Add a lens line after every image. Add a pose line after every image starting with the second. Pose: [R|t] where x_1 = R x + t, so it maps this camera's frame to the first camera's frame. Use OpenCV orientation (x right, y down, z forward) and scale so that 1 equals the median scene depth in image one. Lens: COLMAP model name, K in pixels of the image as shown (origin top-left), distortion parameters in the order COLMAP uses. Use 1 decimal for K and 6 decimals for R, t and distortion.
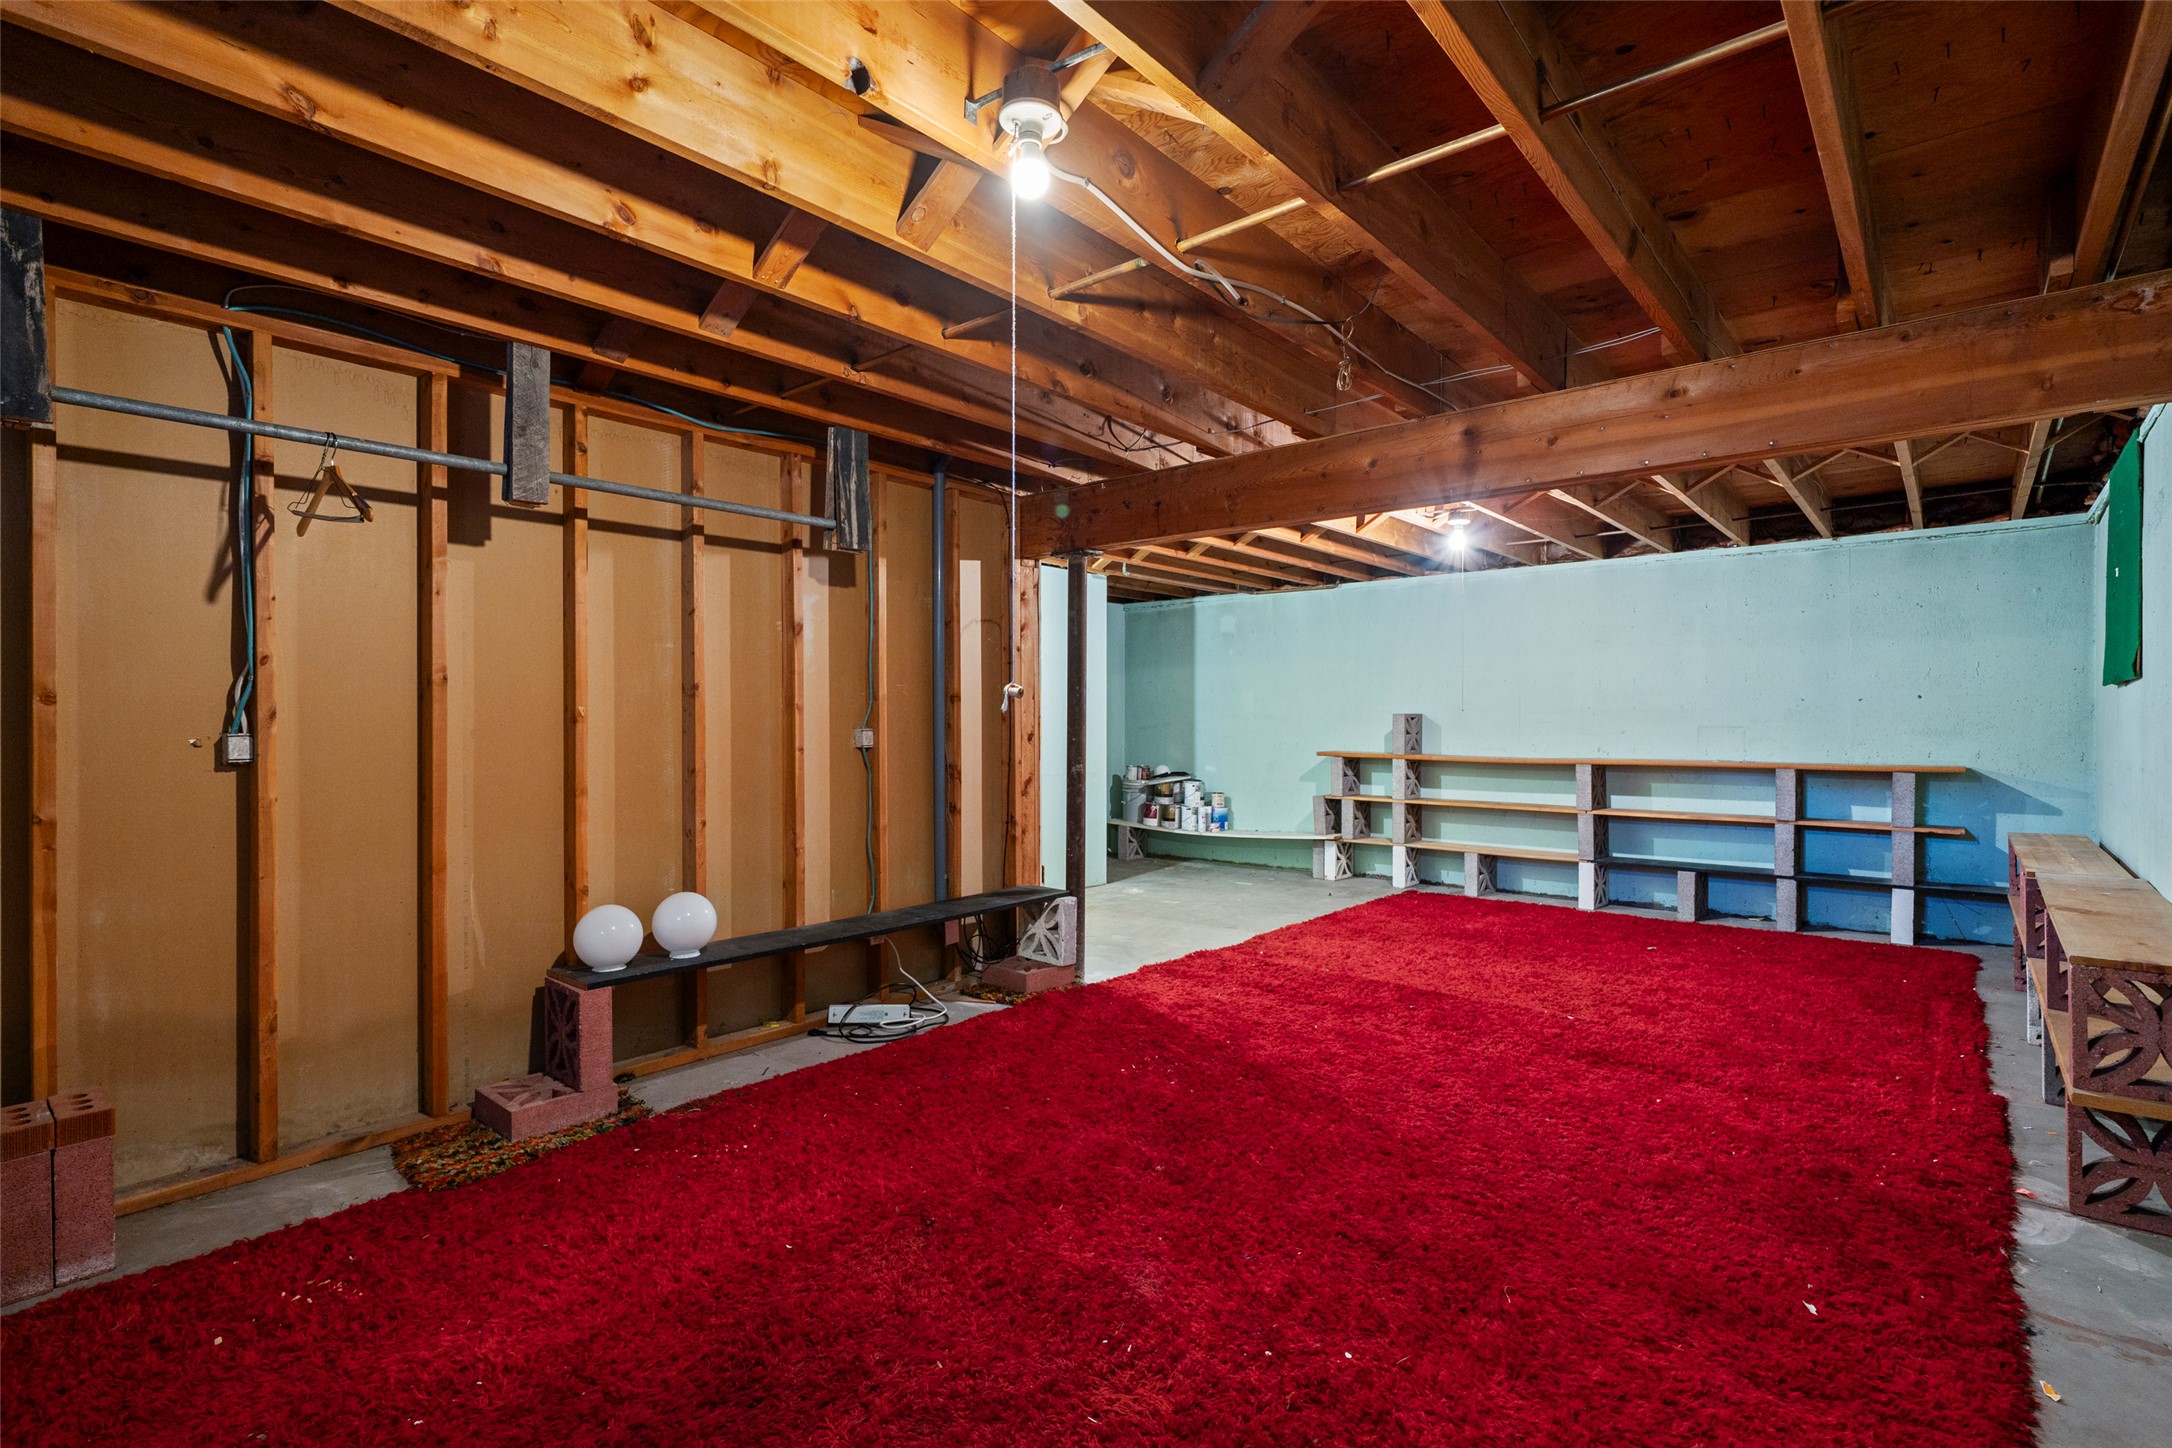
lens RADIAL K [[996.4, 0, 1082.3], [0, 996.4, 717.1], [0, 0, 1]] dist [-0.001115, -0.000042]
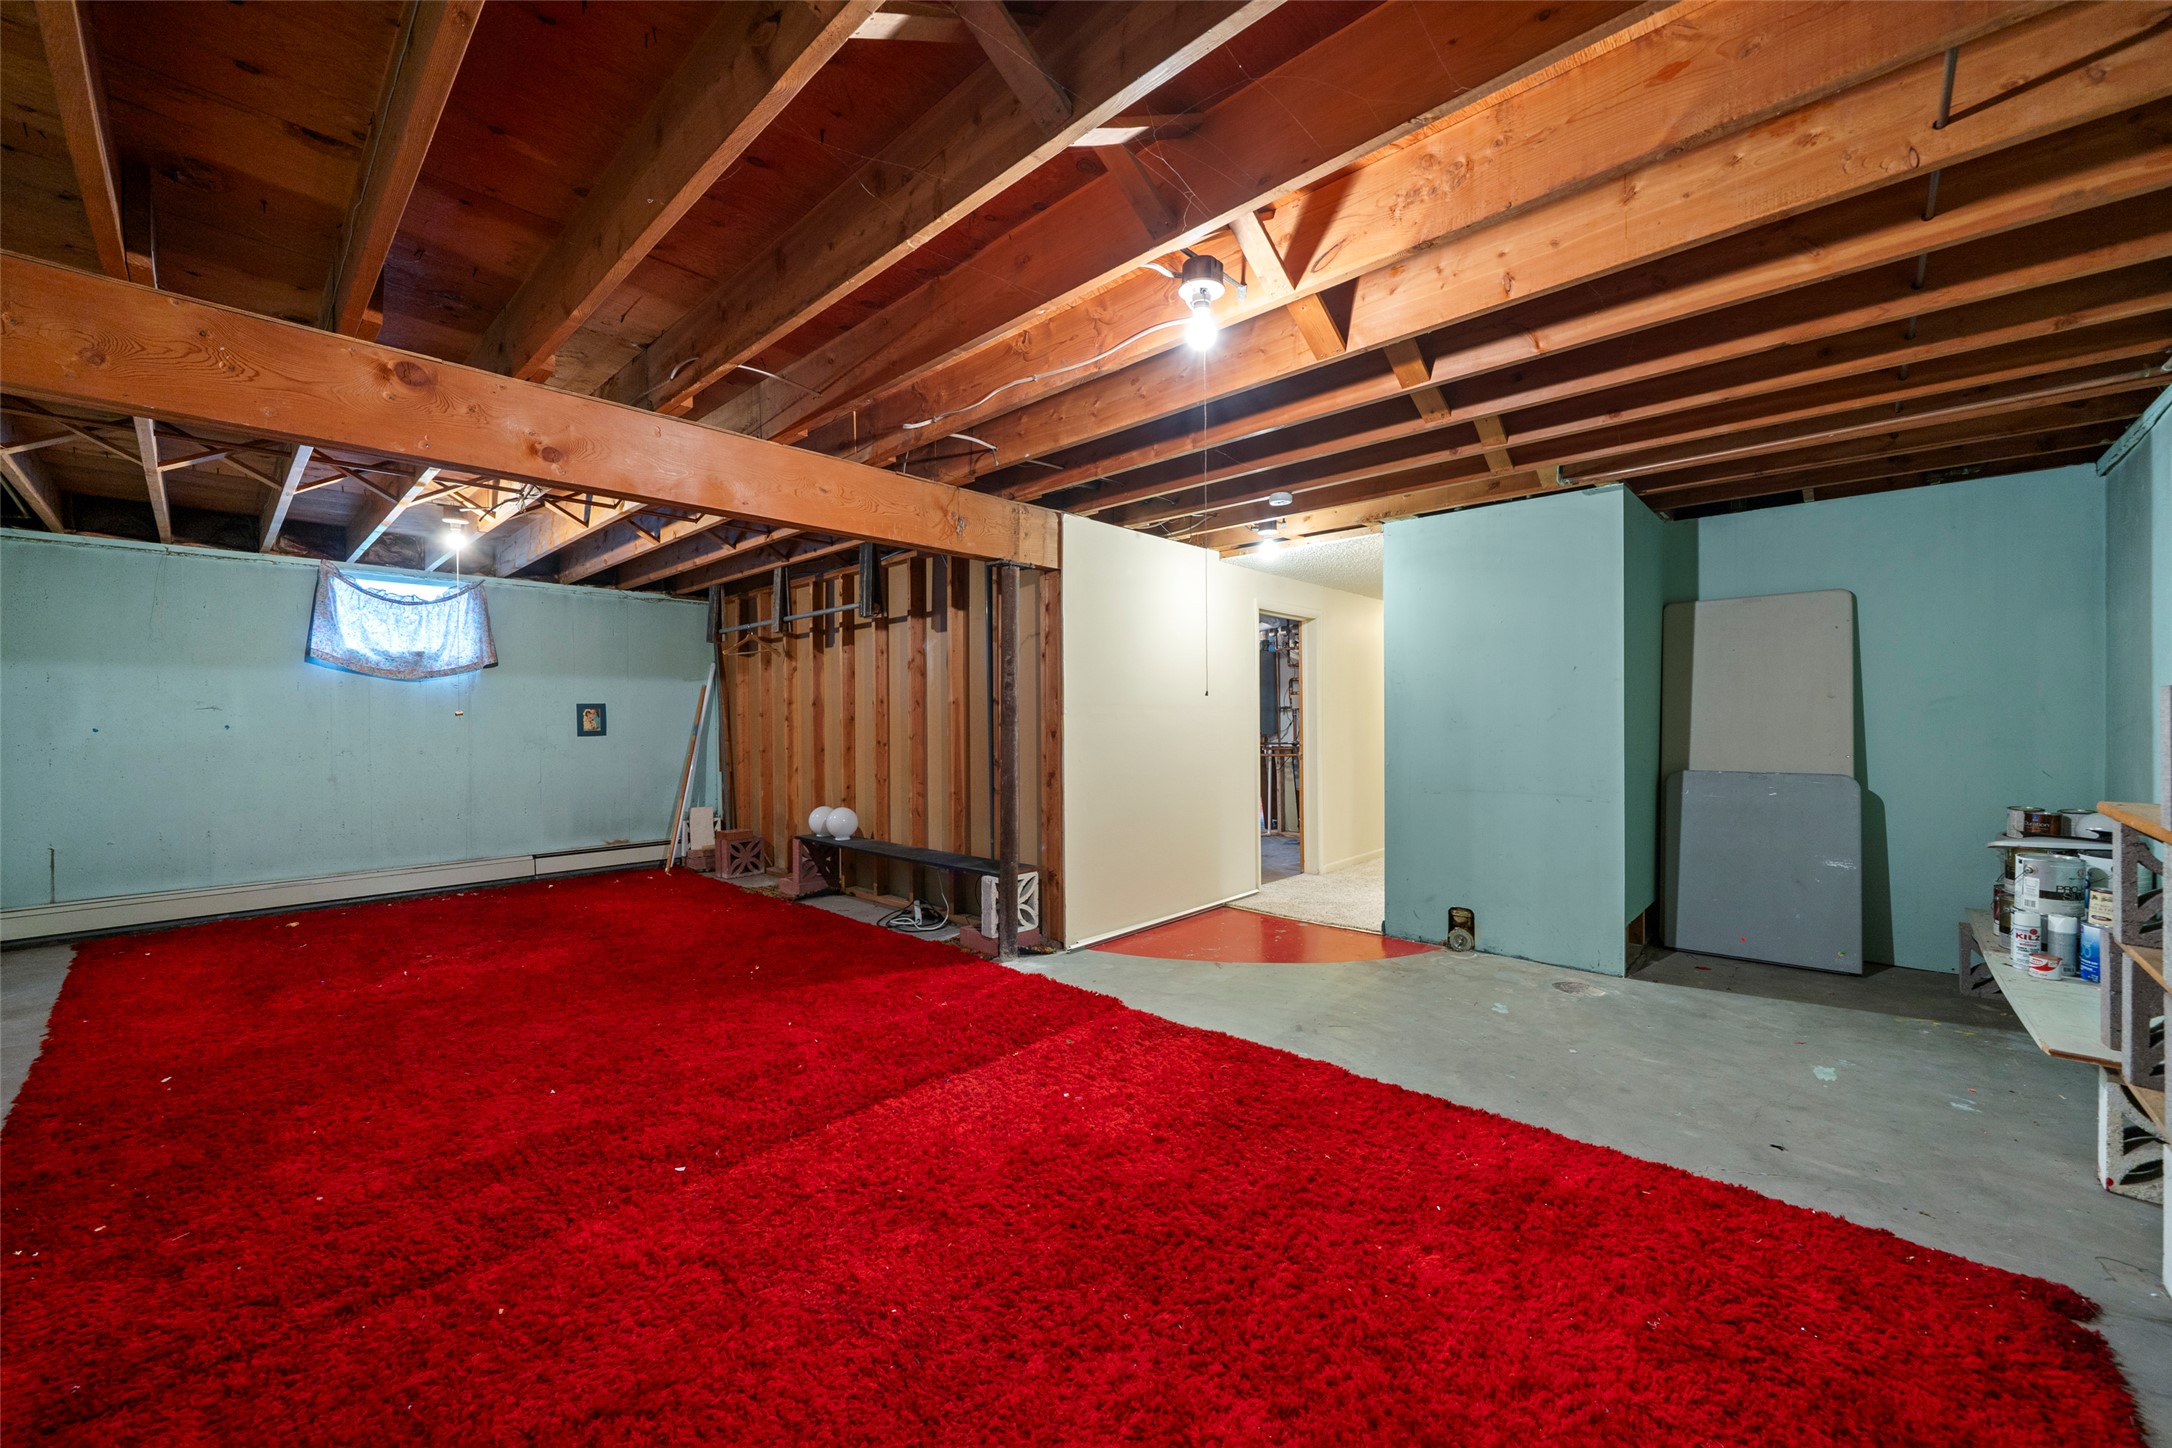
lens RADIAL K [[841.2, 0, 1081.2], [0, 841.2, 730.9], [0, 0, 1]] dist [0.000087, 0.000001]
pose [[-0.018546, 0.003426, -0.999822, 1.040029], [0.000488, 0.999994, 0.003418, 0.015927], [0.999828, -0.000425, -0.018547, 1.247923]]
